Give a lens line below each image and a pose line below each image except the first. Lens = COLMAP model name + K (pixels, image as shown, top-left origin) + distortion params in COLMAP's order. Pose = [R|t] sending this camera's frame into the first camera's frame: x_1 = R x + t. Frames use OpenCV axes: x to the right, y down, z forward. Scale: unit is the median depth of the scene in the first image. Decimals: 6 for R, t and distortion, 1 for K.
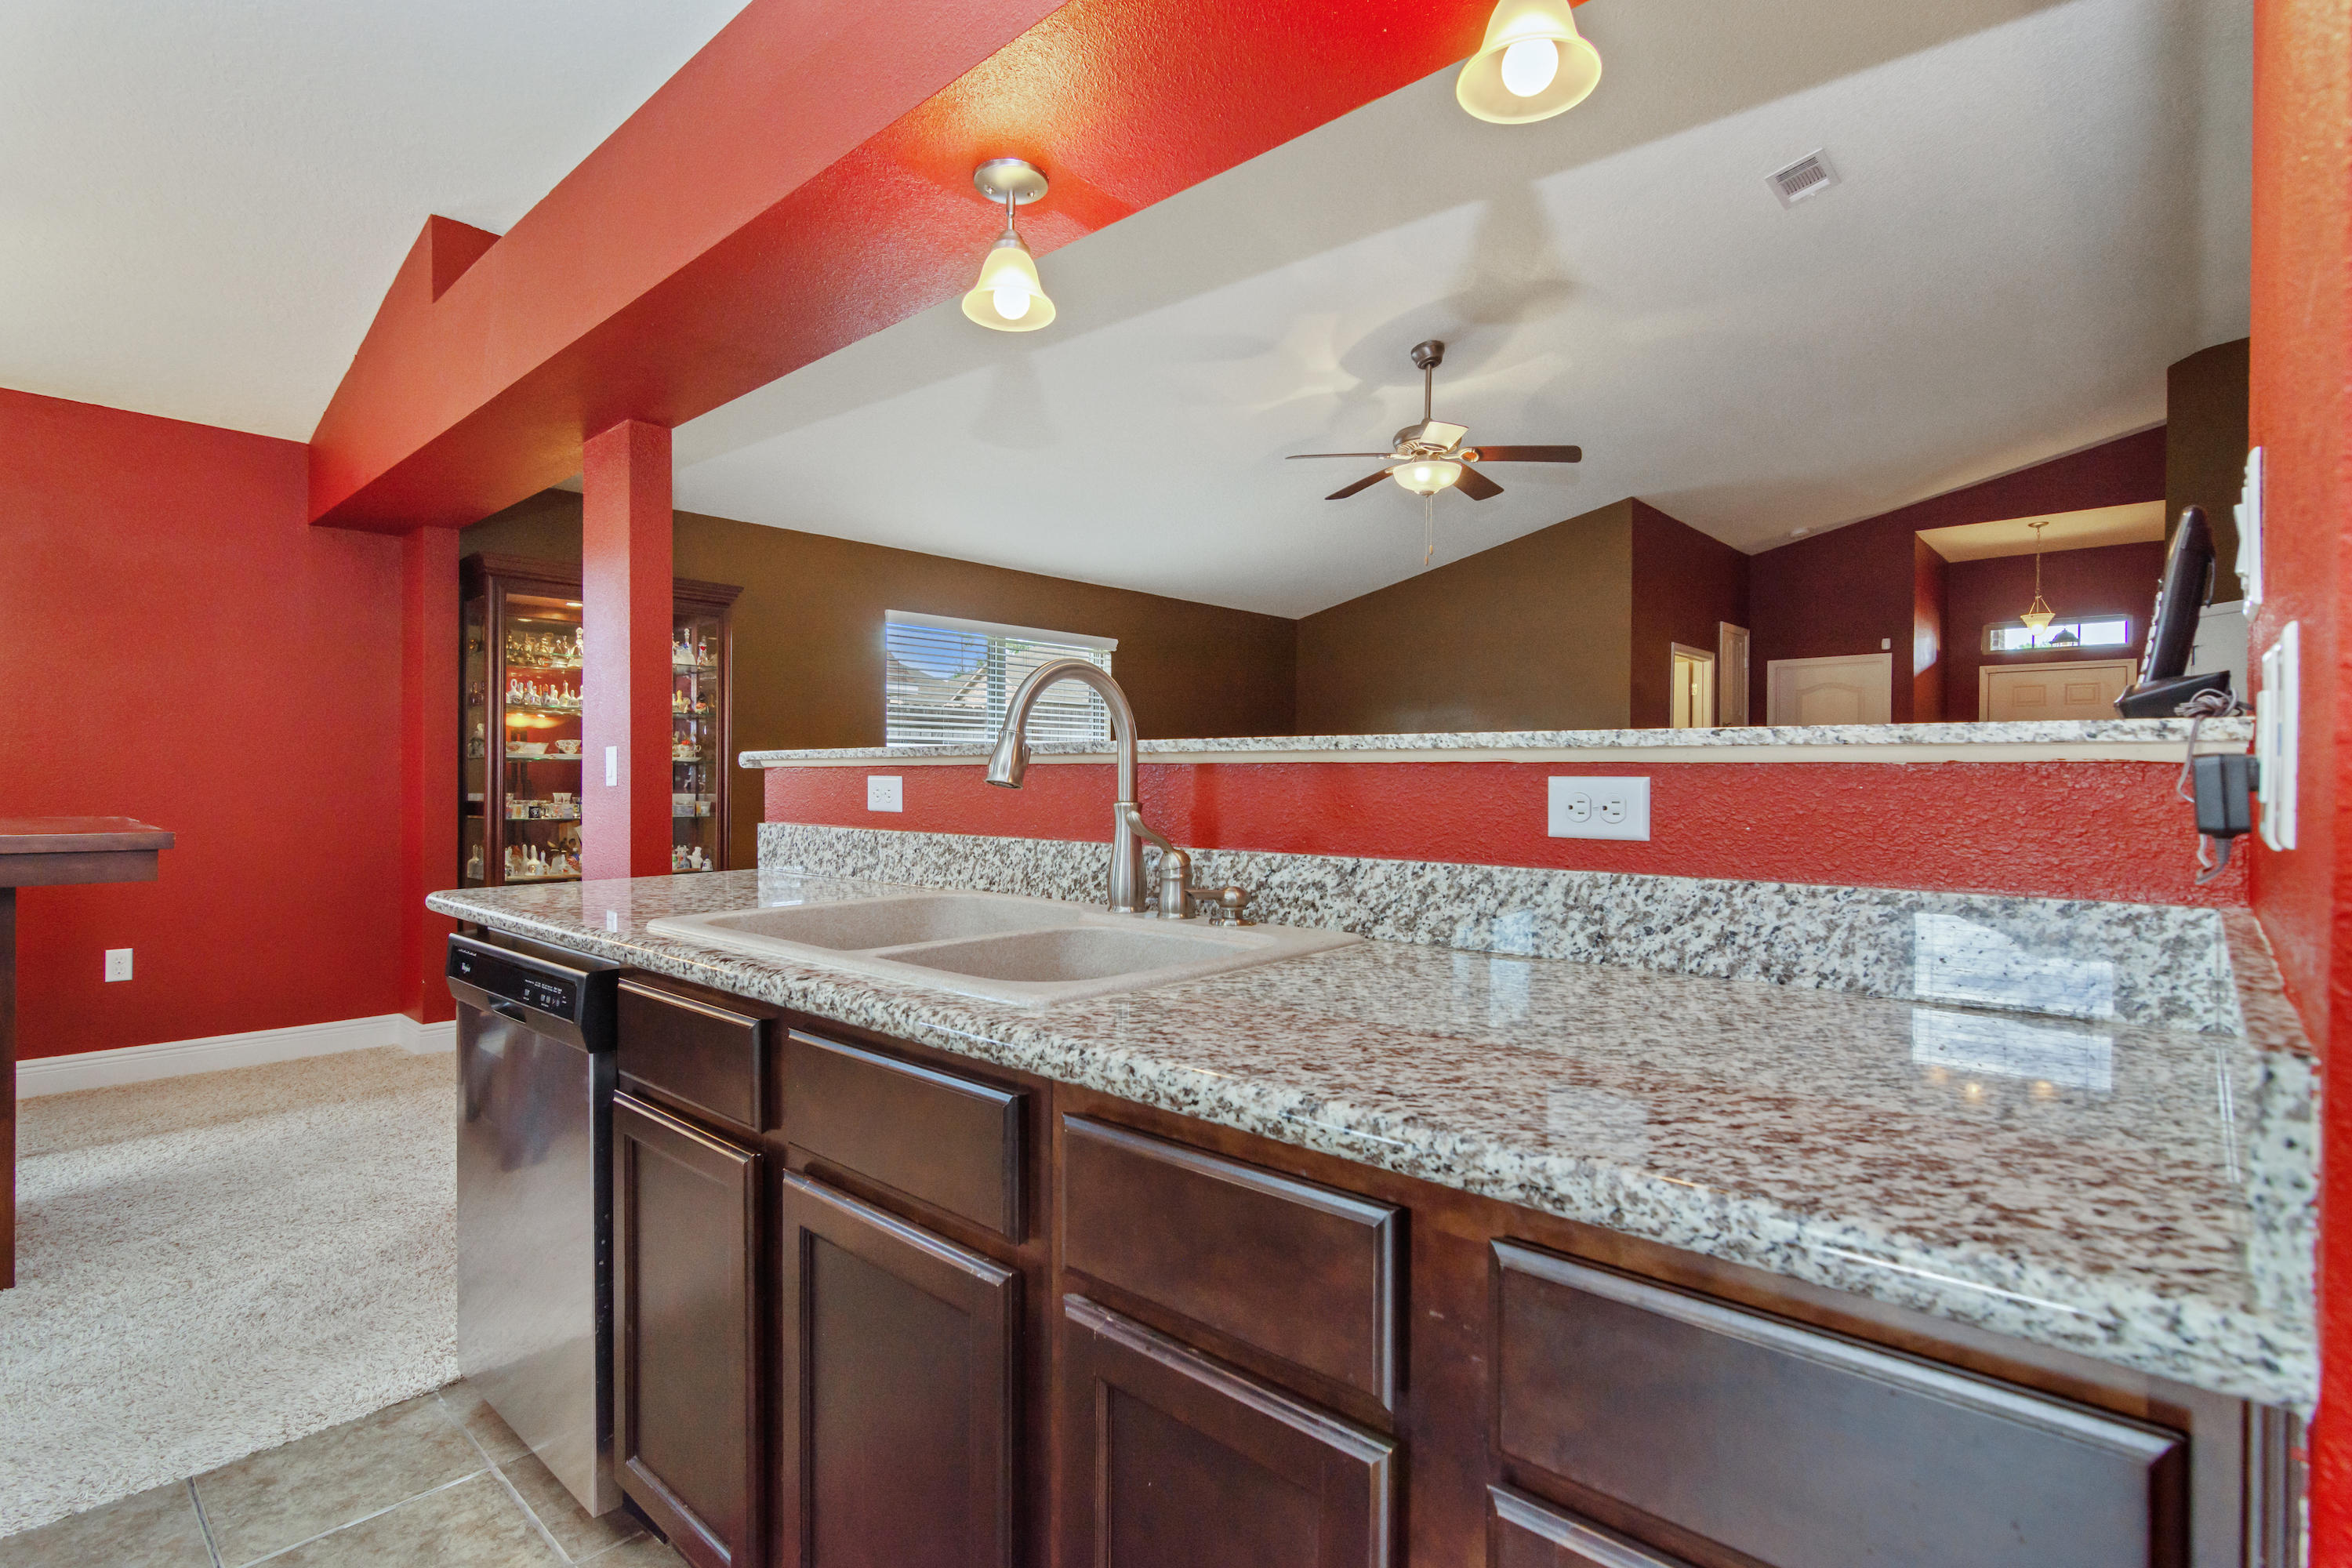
lens RADIAL K [[1124.3, 0, 1168.8], [0, 1124.3, 792.8], [0, 0, 1]] dist [0.000563, 0.000187]
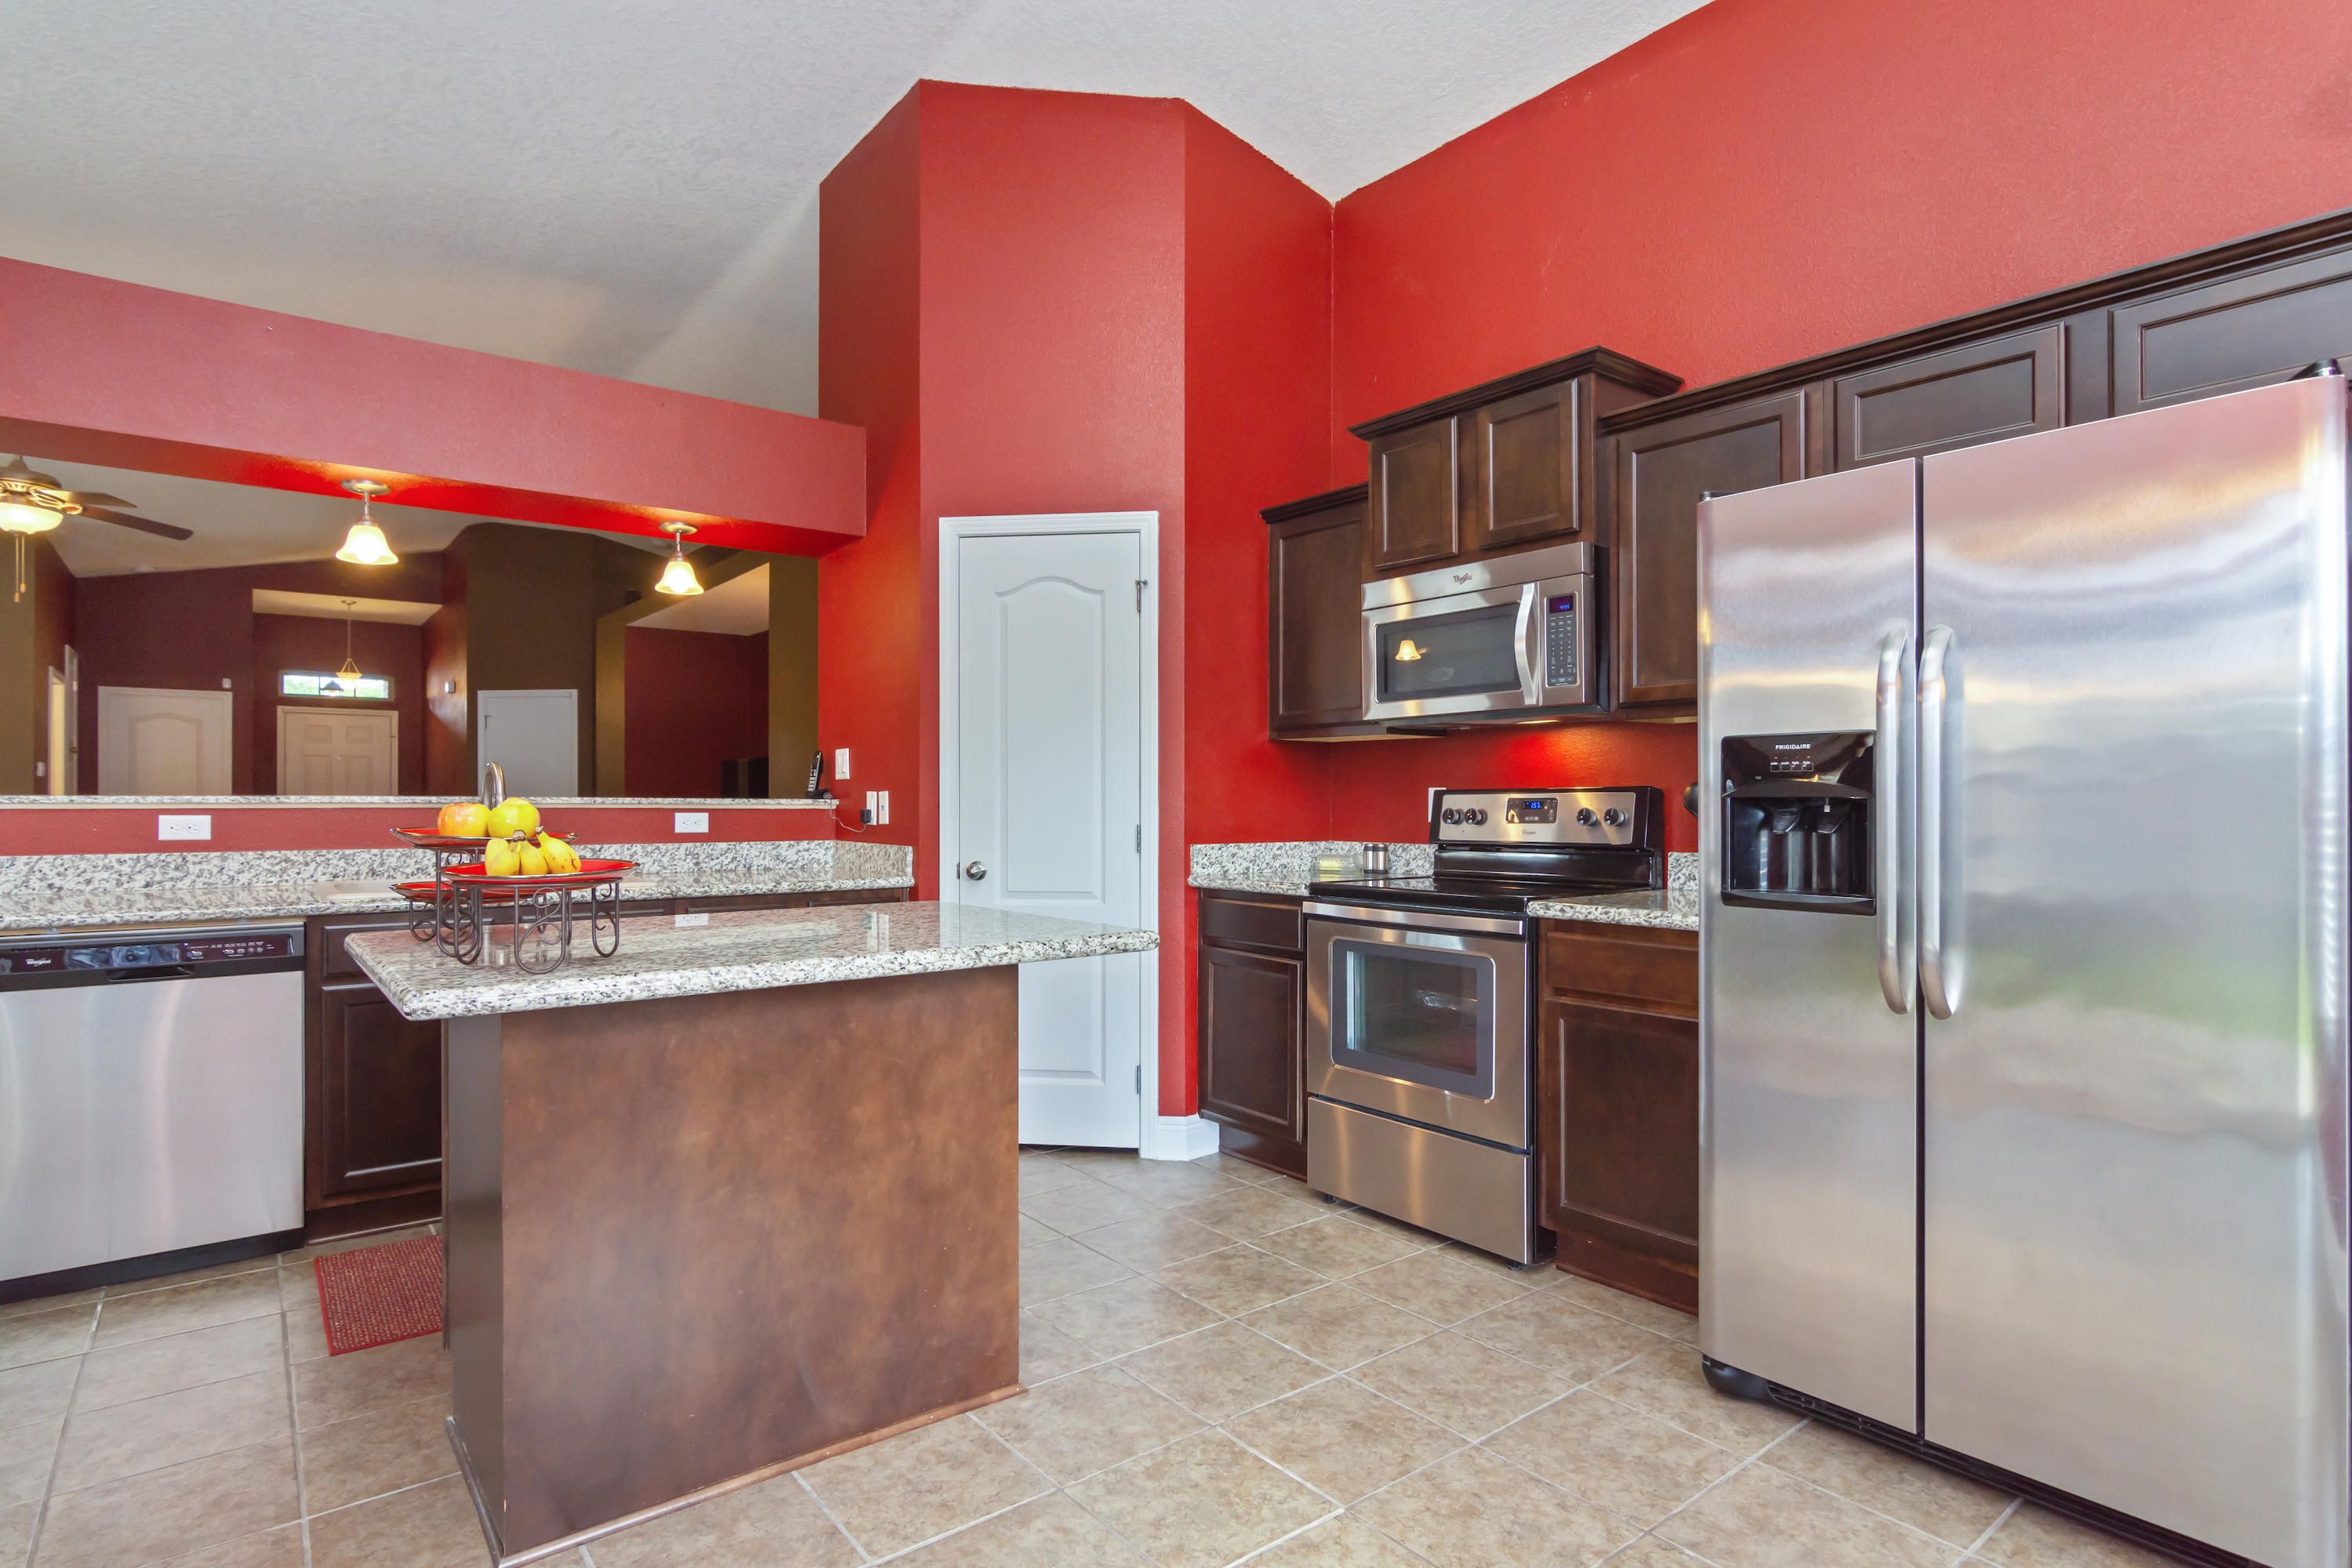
lens RADIAL K [[1219.5, 0, 1181.4], [0, 1219.5, 804.4], [0, 0, 1]] dist [-0.001612, -0.000327]
pose [[0.154330, -0.006250, 0.988000, -1.710262], [0.011246, 0.999926, 0.004569, -0.023578], [-0.987955, 0.010406, 0.154389, -0.542677]]
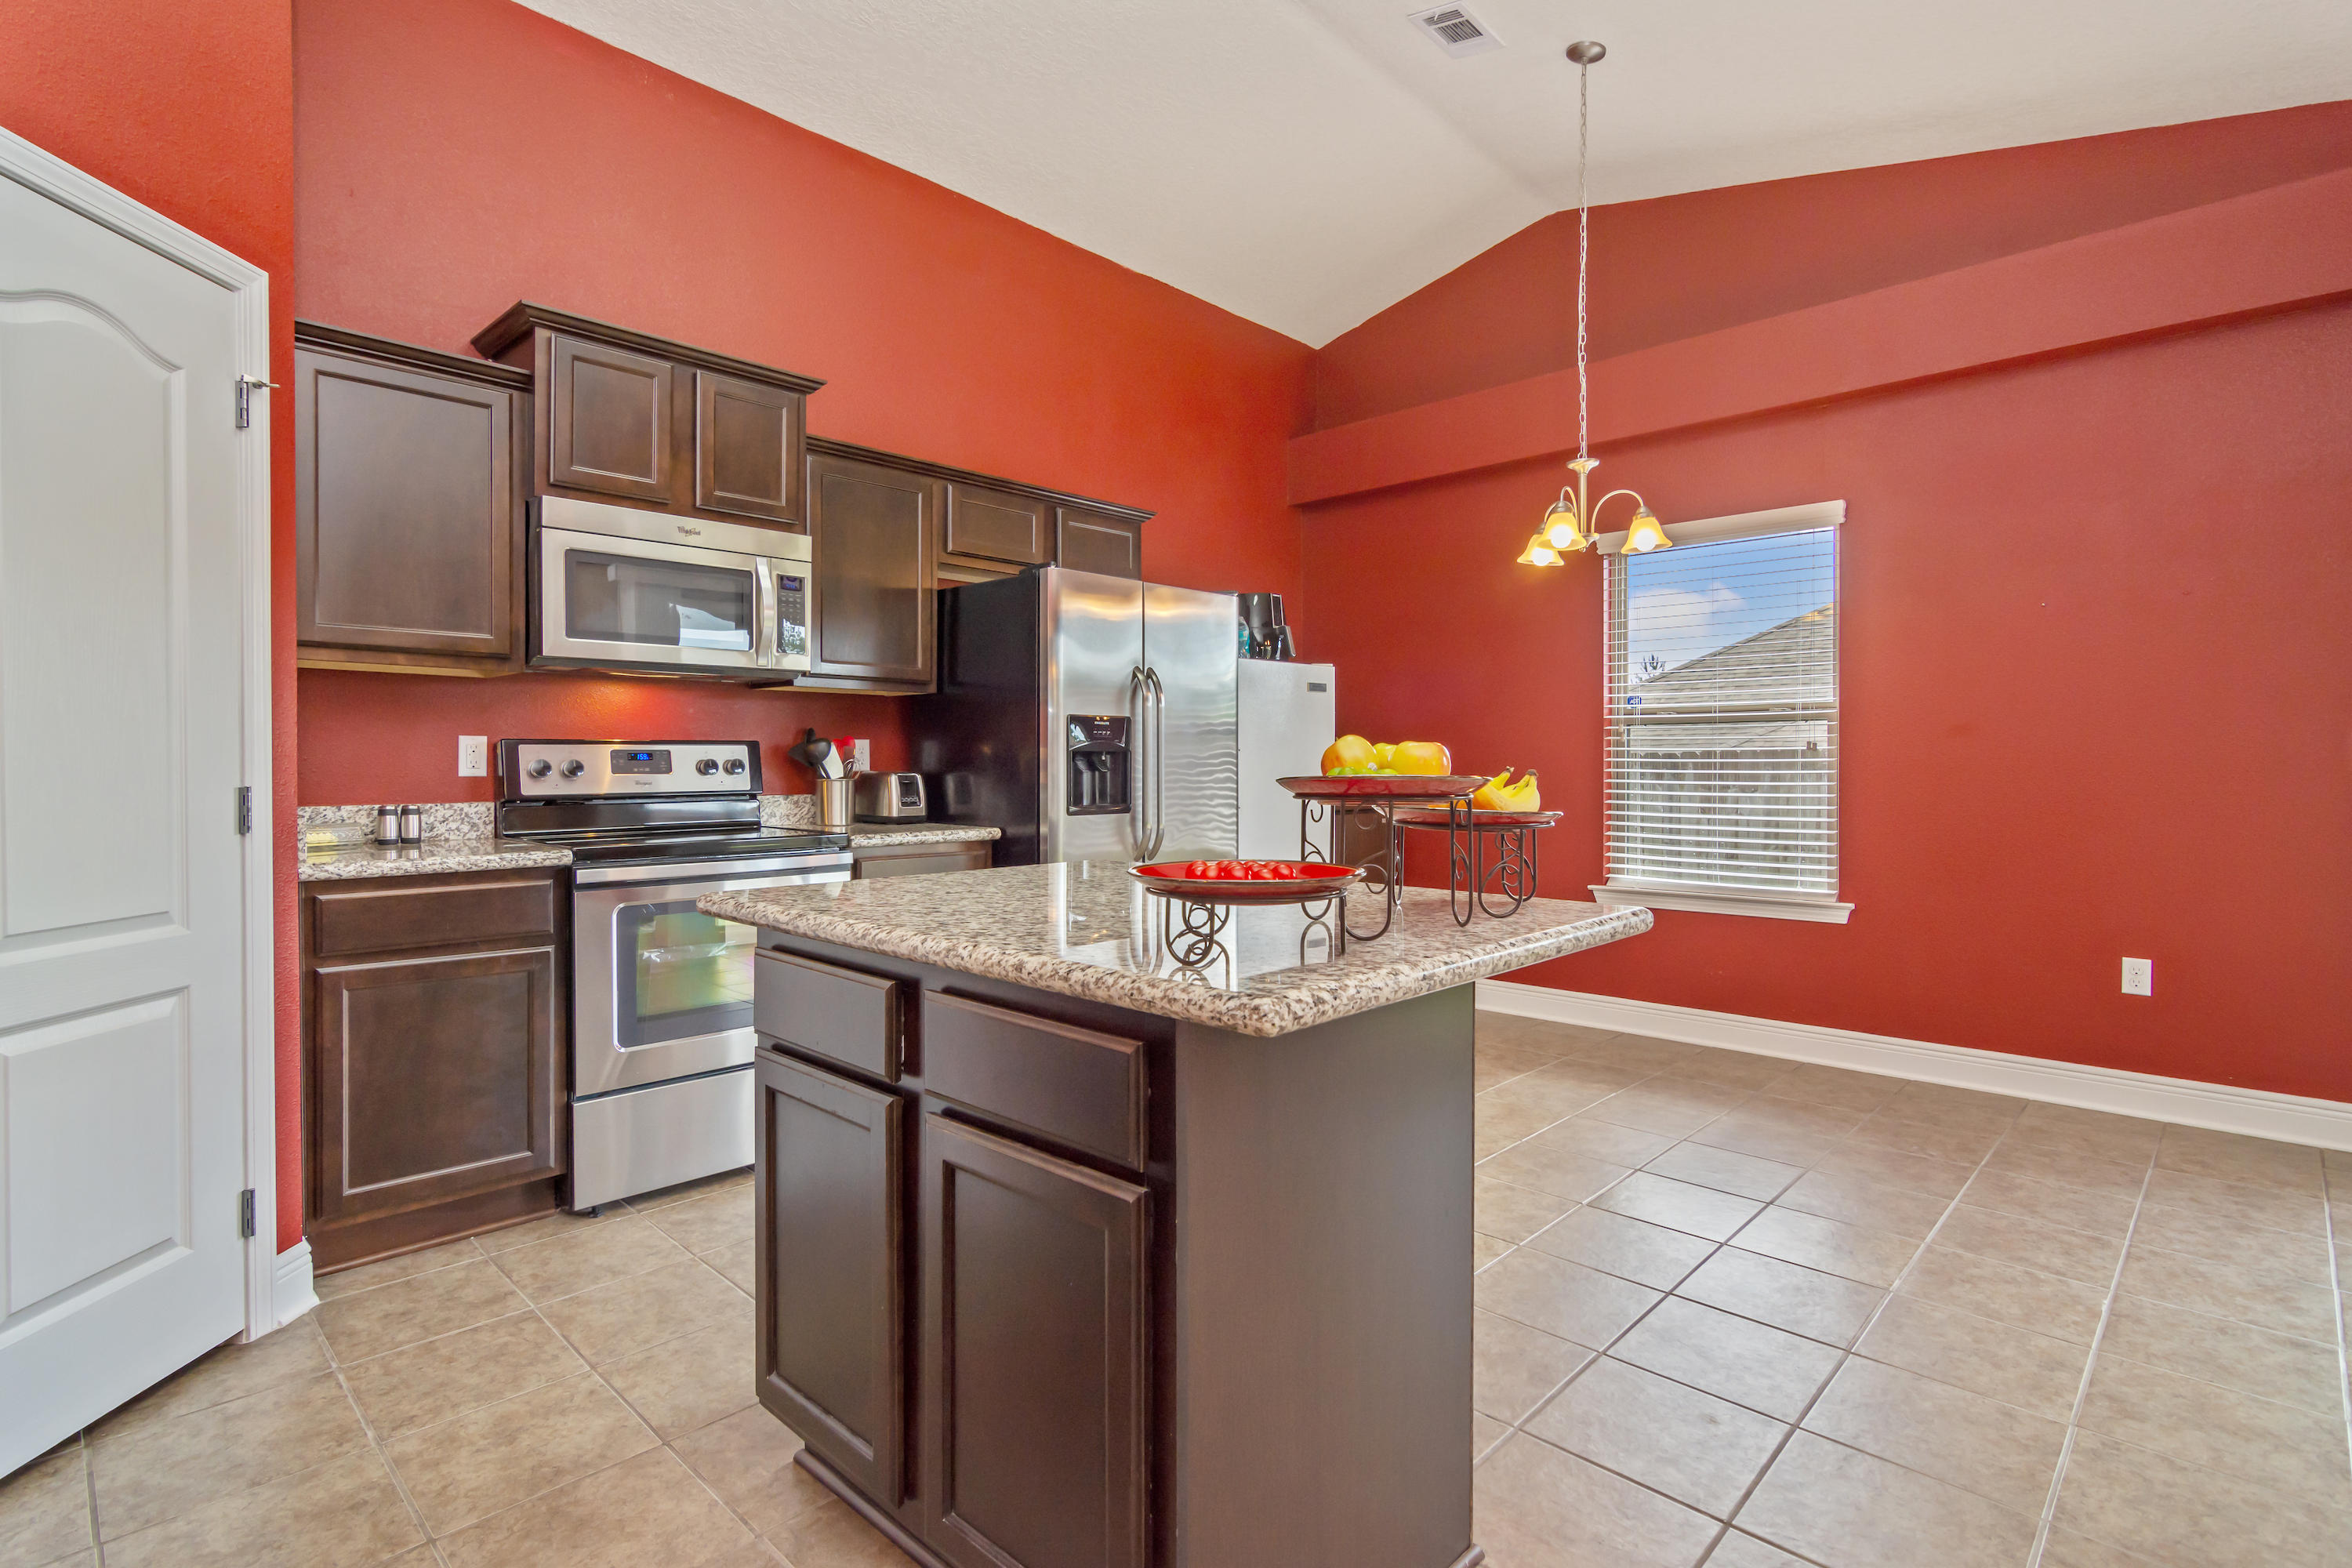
lens RADIAL K [[1109.2, 0, 1188.7], [0, 1109.2, 772.2], [0, 0, 1]] dist [0.002339, 0.000925]
pose [[-0.999894, -0.004026, 0.013984, -0.727280], [-0.003740, 0.999784, 0.020442, -0.022005], [-0.014064, 0.020388, -0.999693, 0.843080]]
